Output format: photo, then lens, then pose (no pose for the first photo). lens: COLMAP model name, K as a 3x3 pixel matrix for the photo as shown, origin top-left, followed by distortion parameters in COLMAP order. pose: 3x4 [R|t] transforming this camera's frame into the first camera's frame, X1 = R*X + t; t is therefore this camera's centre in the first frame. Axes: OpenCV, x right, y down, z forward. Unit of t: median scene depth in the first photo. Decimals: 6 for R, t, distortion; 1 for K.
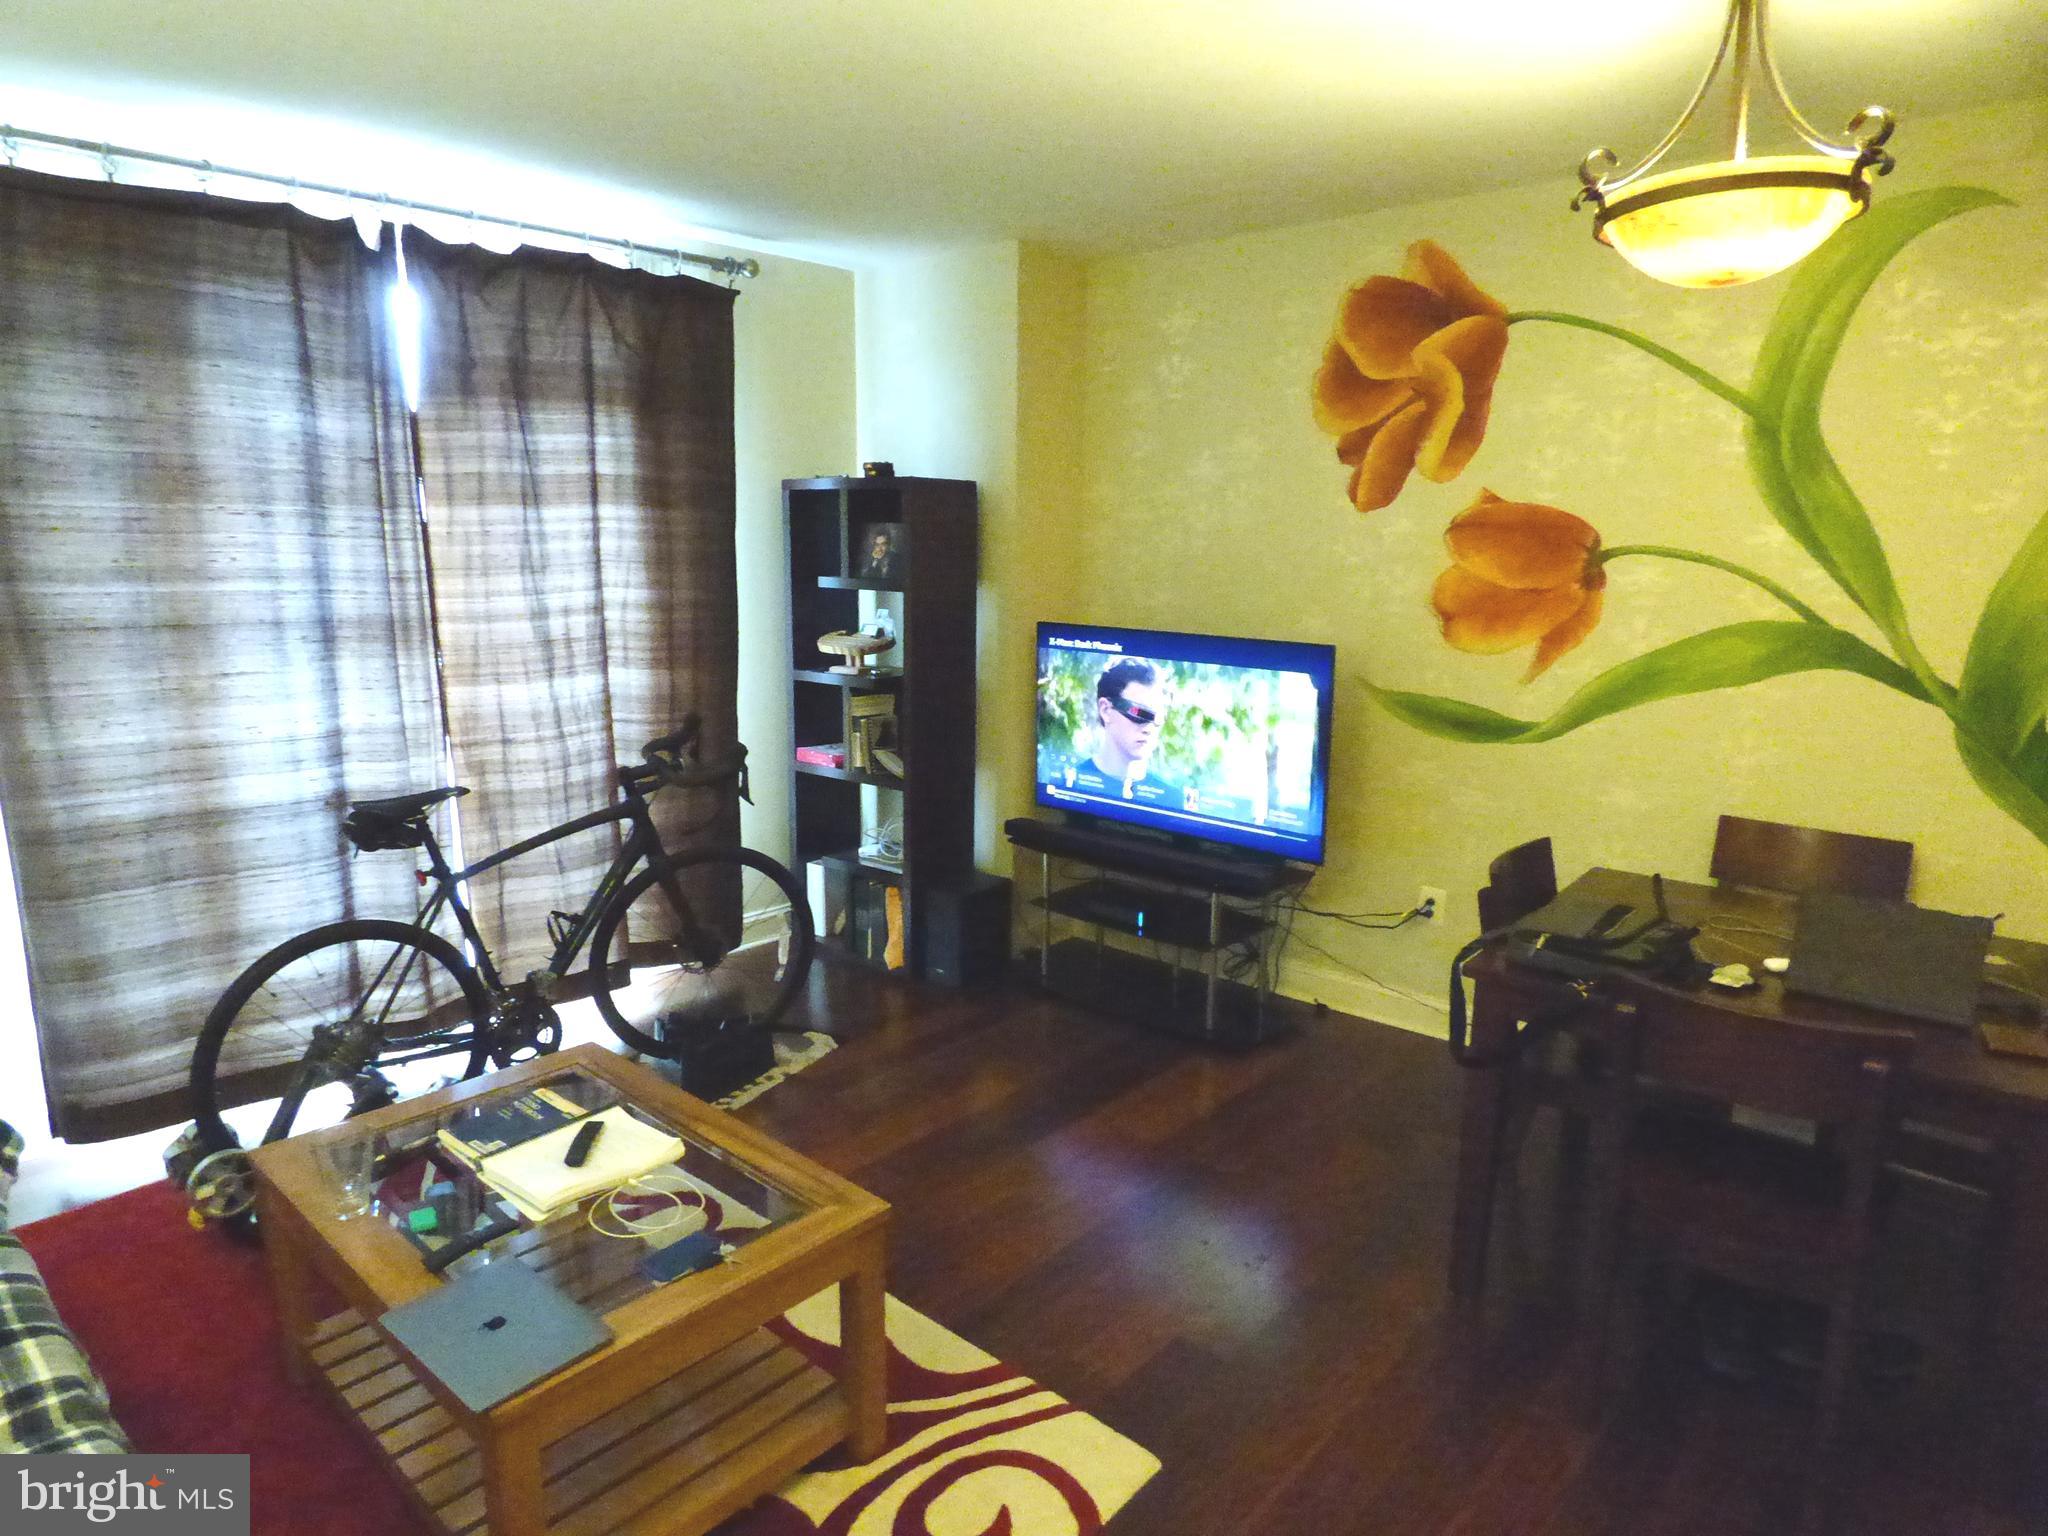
lens RADIAL K [[1229.1, 0, 1018.7], [0, 1229.1, 761.1], [0, 0, 1]] dist [0.003488, 0.002276]
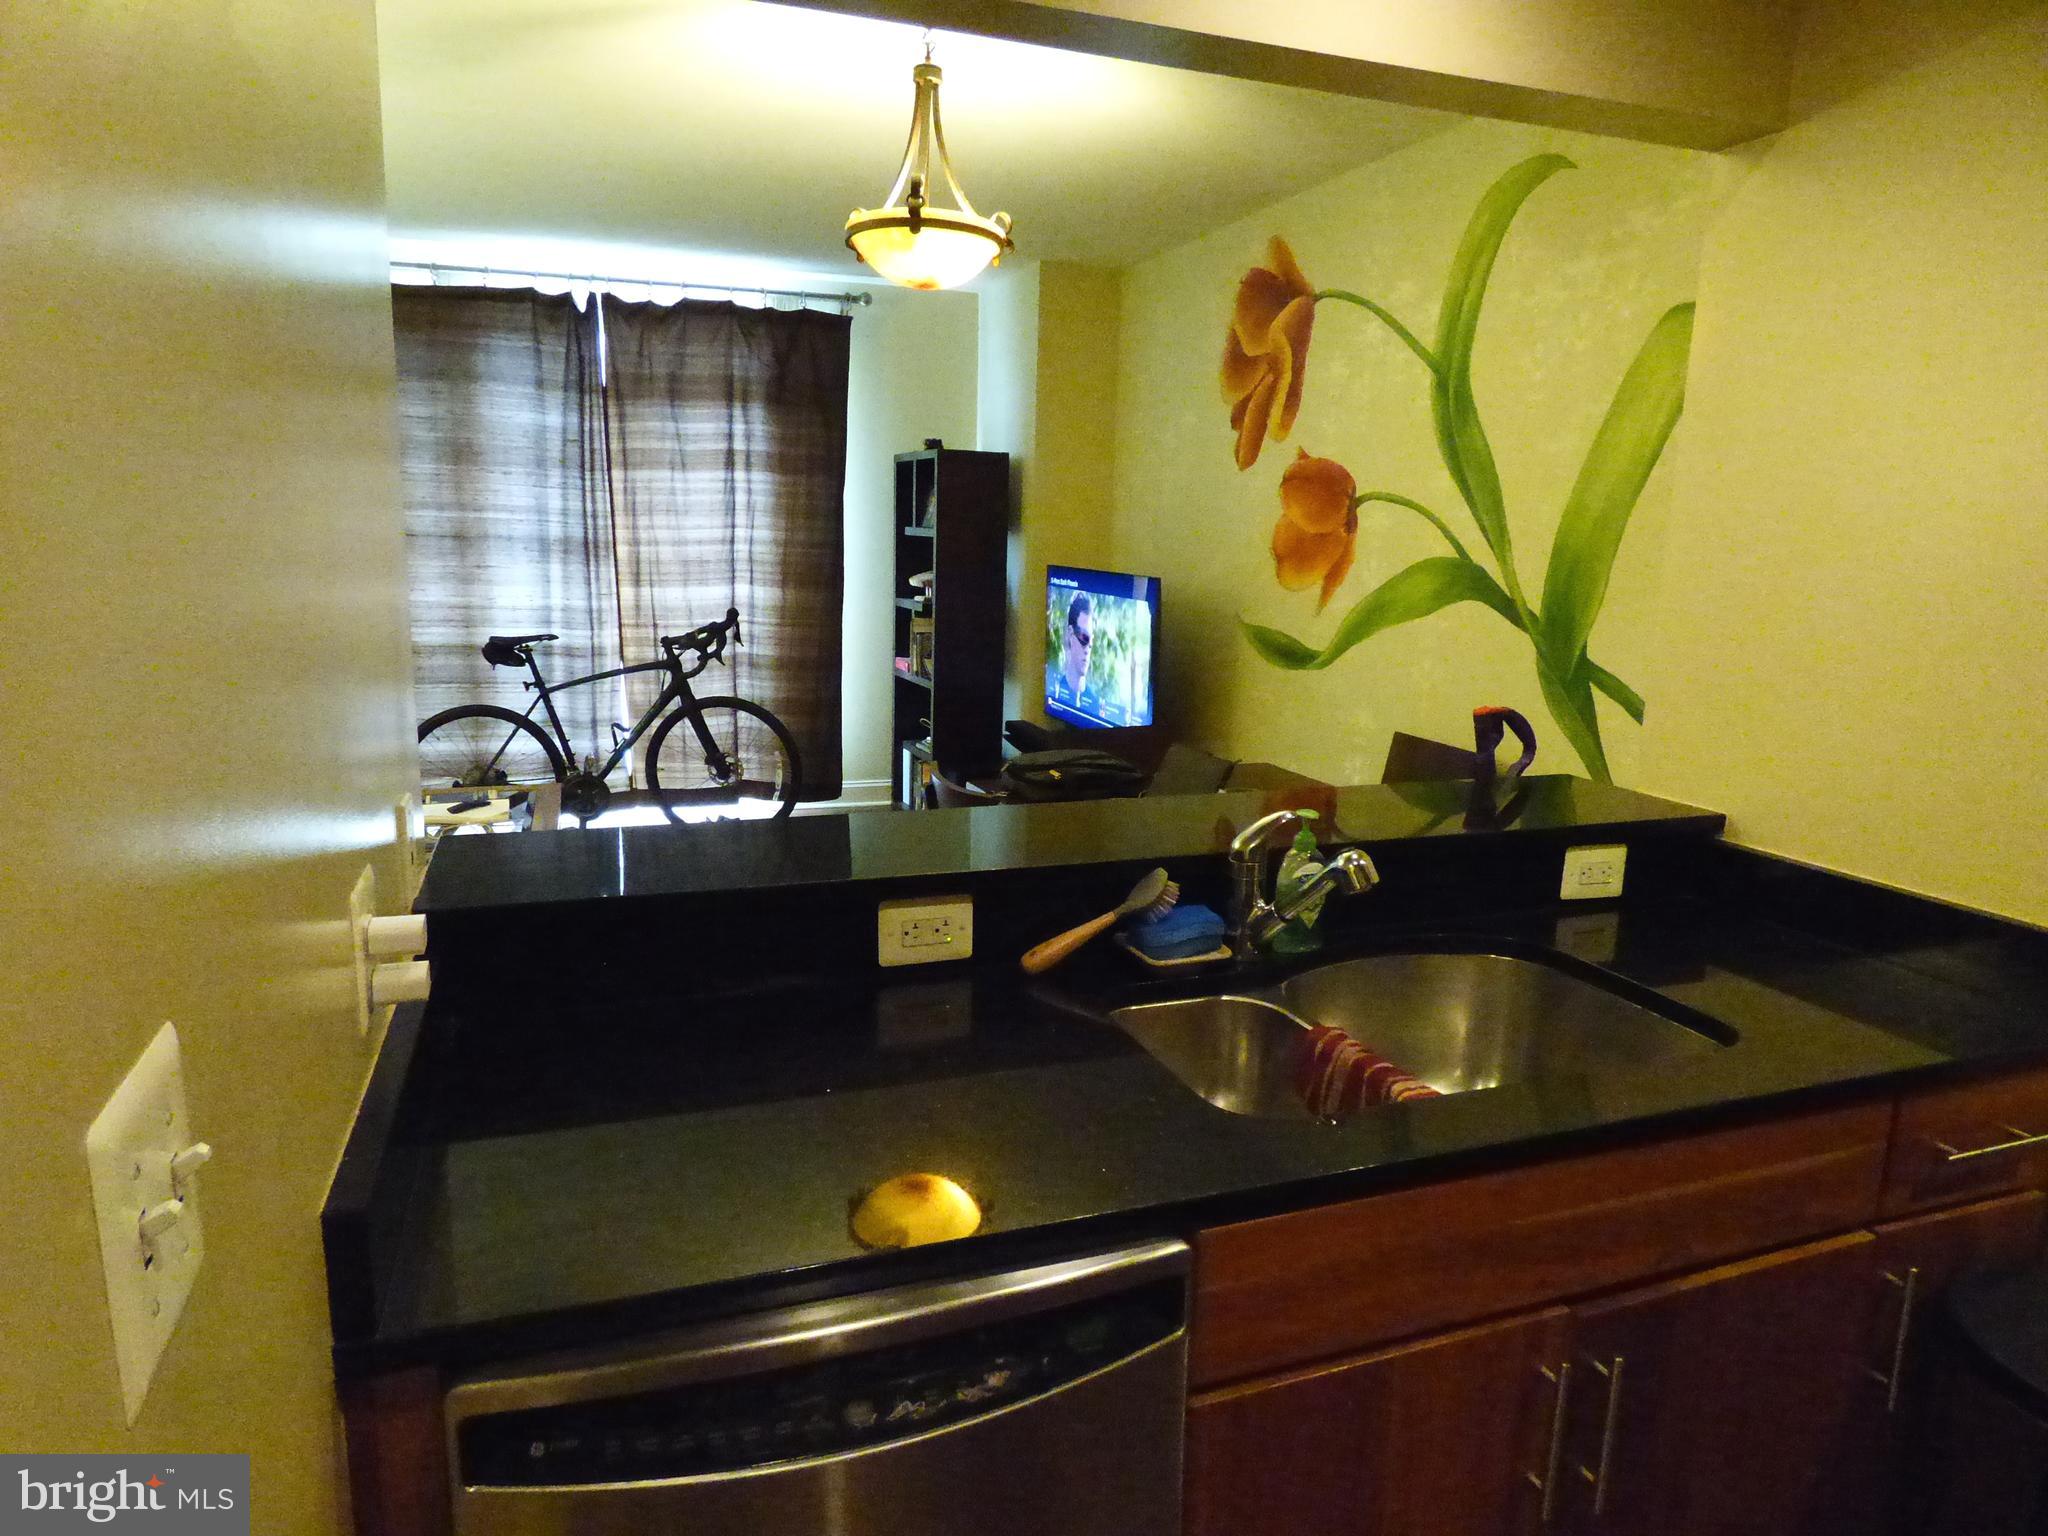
lens RADIAL K [[1229.1, 0, 1031.7], [0, 1229.1, 763.4], [0, 0, 1]] dist [0.003488, 0.002276]
pose [[0.879885, 0.099711, -0.464607, 0.734838], [-0.101352, 0.994618, 0.021516, 0.075617], [0.464252, 0.028158, 0.885256, -0.130087]]
